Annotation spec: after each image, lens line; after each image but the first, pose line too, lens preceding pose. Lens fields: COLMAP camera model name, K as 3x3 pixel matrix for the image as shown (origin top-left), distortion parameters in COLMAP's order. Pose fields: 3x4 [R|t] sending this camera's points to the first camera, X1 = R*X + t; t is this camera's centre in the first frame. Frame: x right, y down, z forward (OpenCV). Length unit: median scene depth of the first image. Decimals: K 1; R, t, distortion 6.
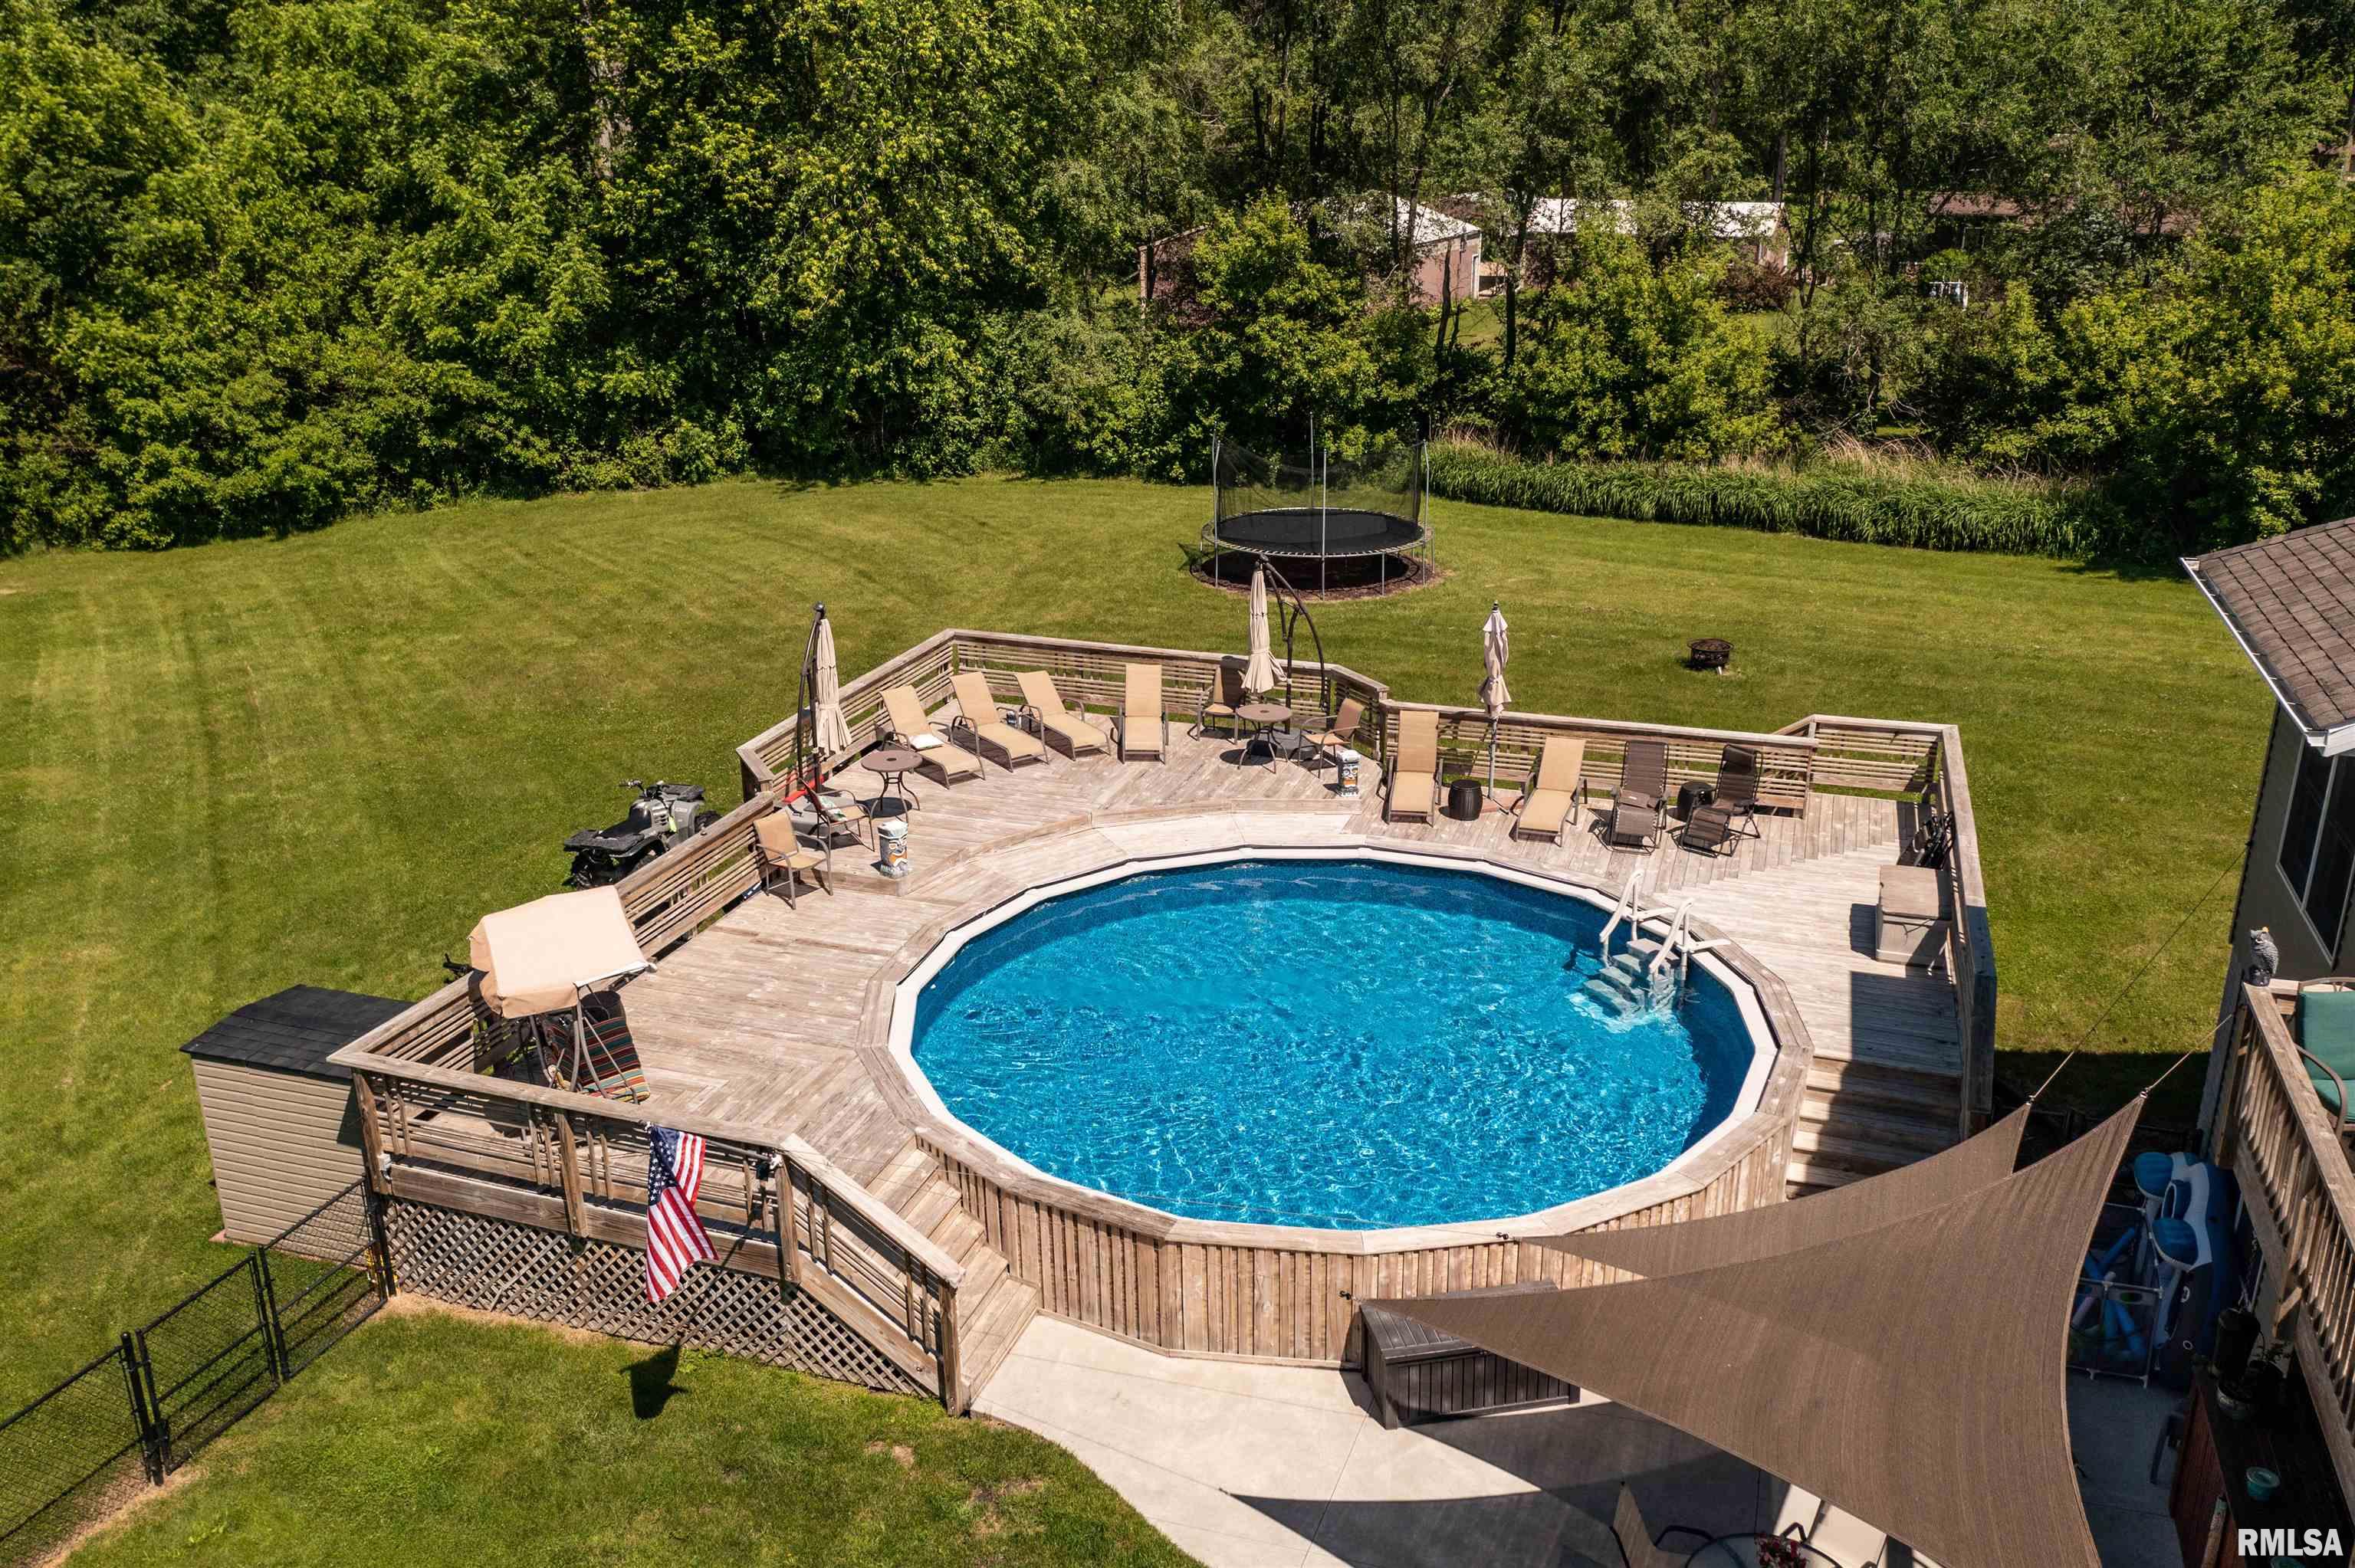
lens RADIAL K [[1948.5, 0, 1178.4], [0, 1948.5, 786.9], [0, 0, 1]] dist [-0.011334, -0.027848]
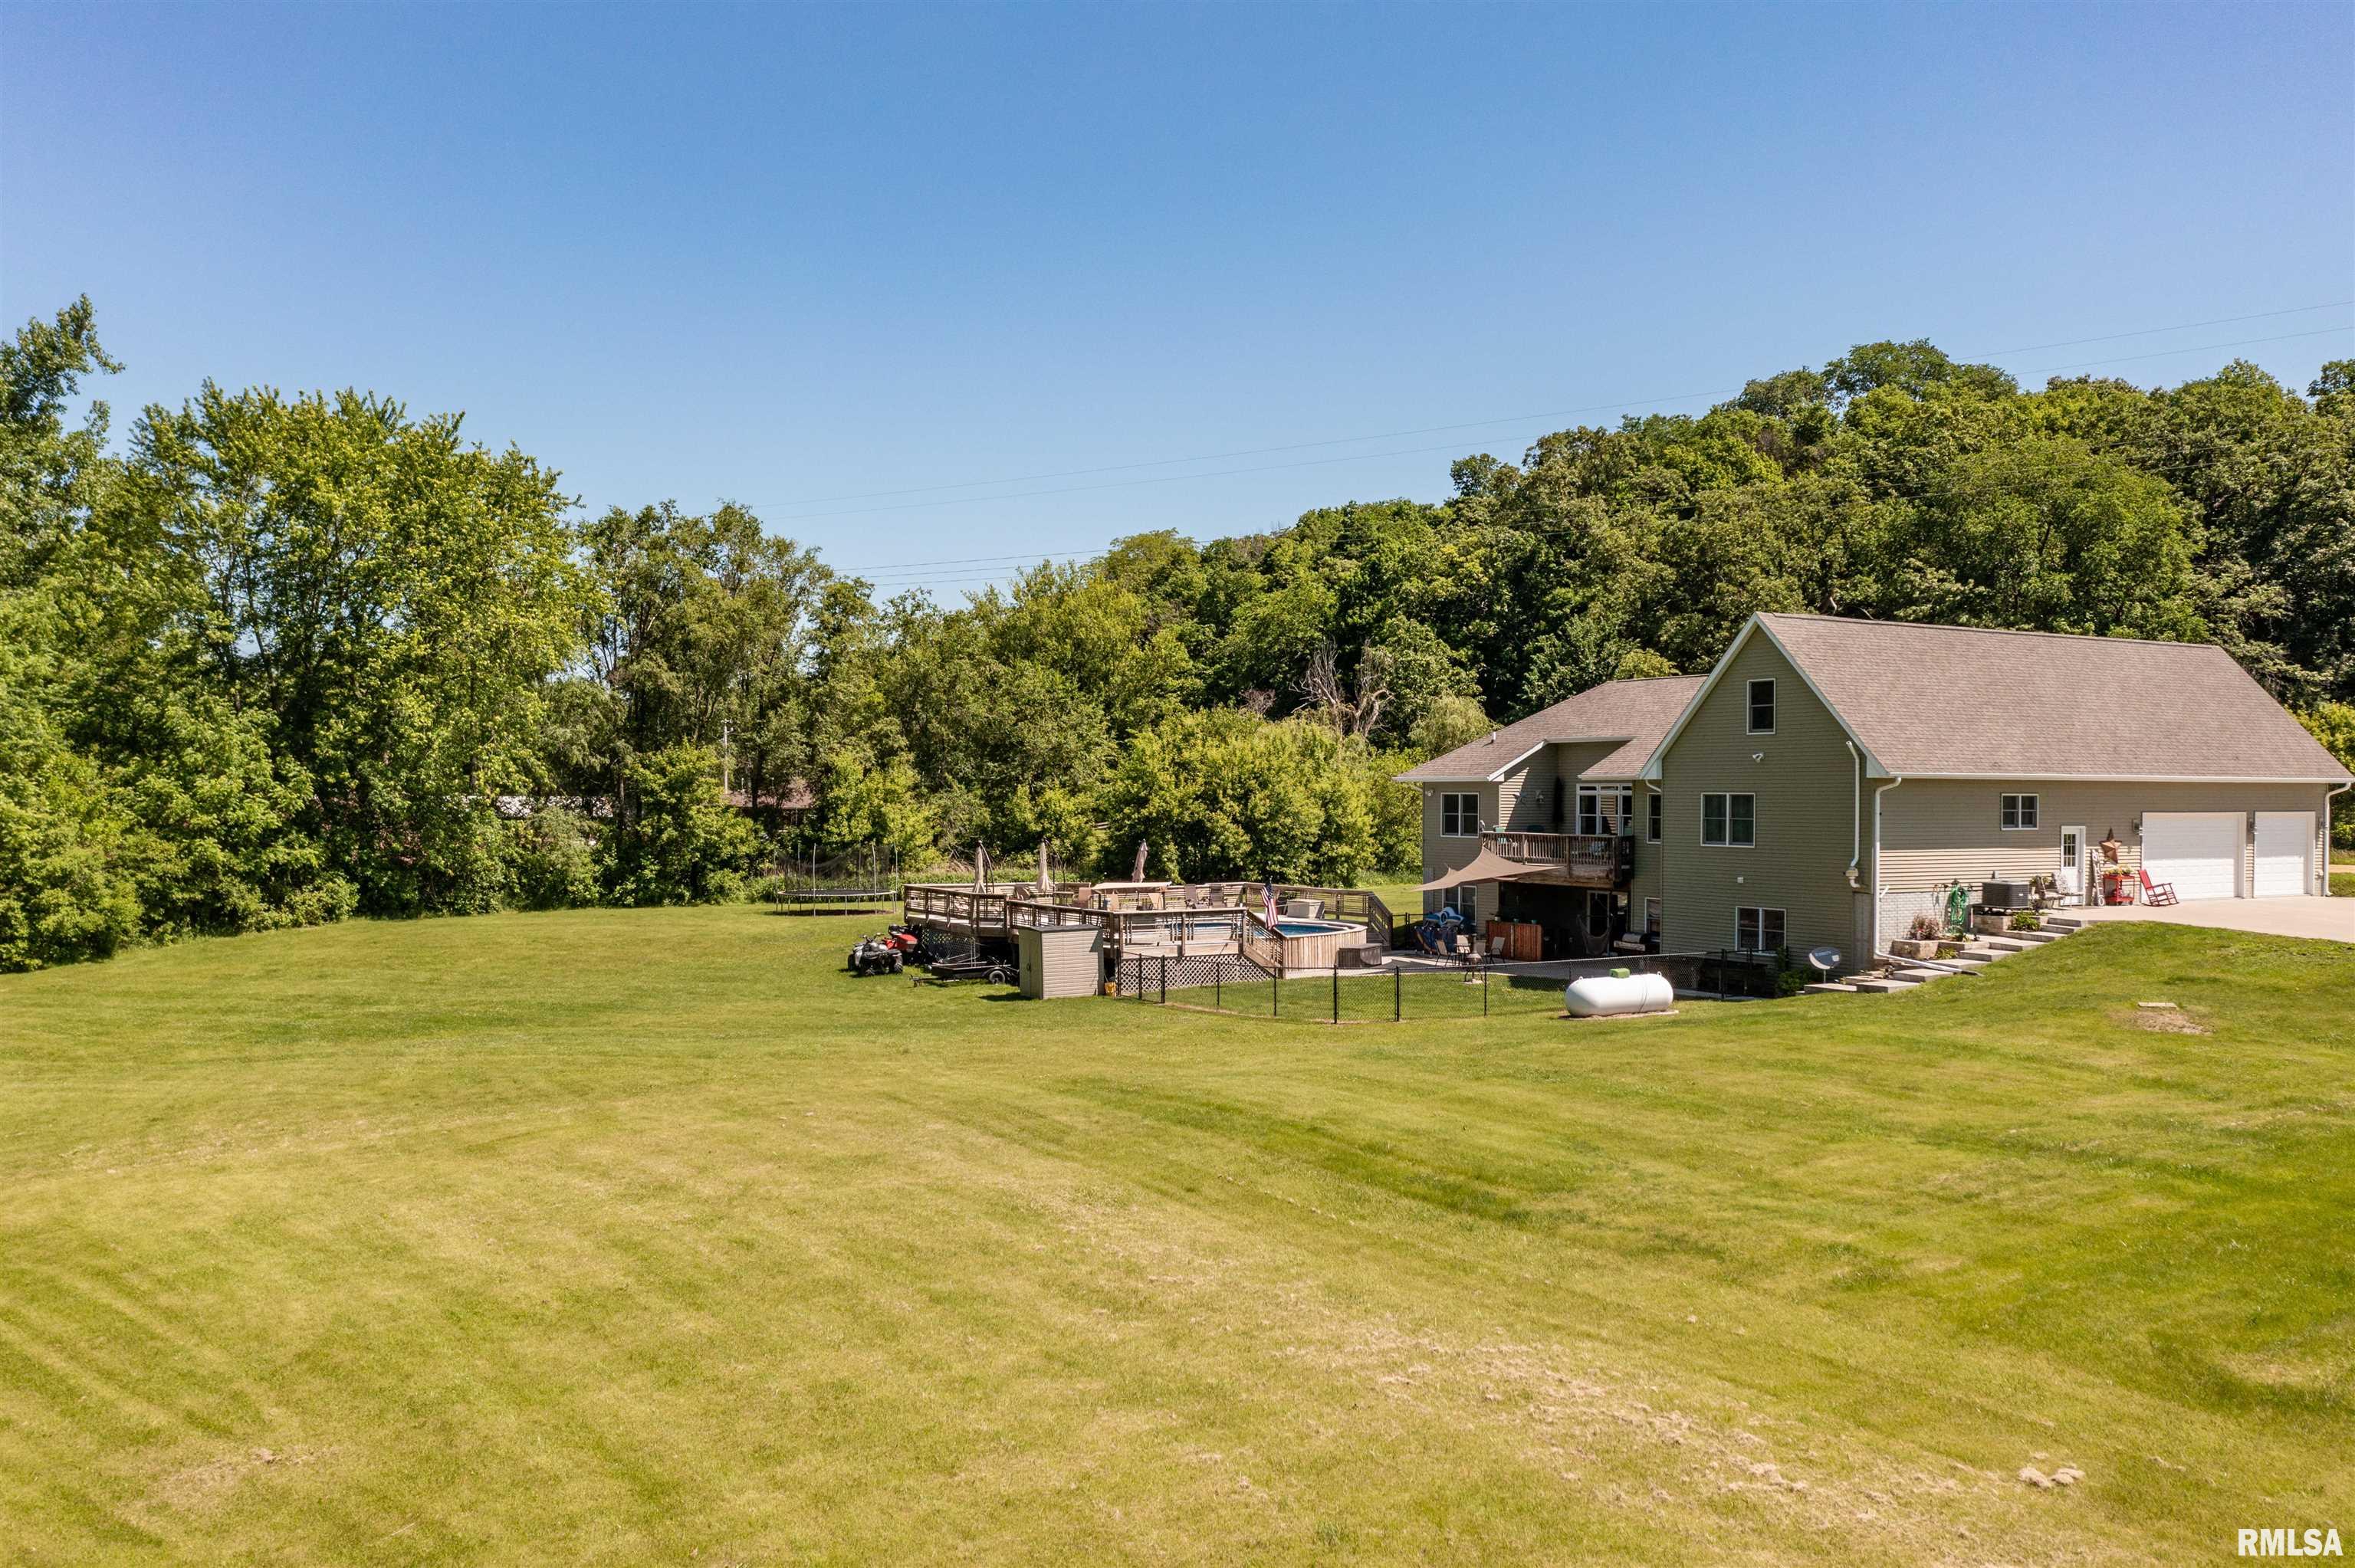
lens RADIAL K [[1948.5, 0, 1170.6], [0, 1948.5, 787.8], [0, 0, 1]] dist [-0.011334, -0.027848]
pose [[0.642080, 0.012130, 0.766542, -1.002271], [0.238678, 0.947020, -0.214911, 0.224362], [-0.728537, 0.320946, 0.605167, -0.409708]]
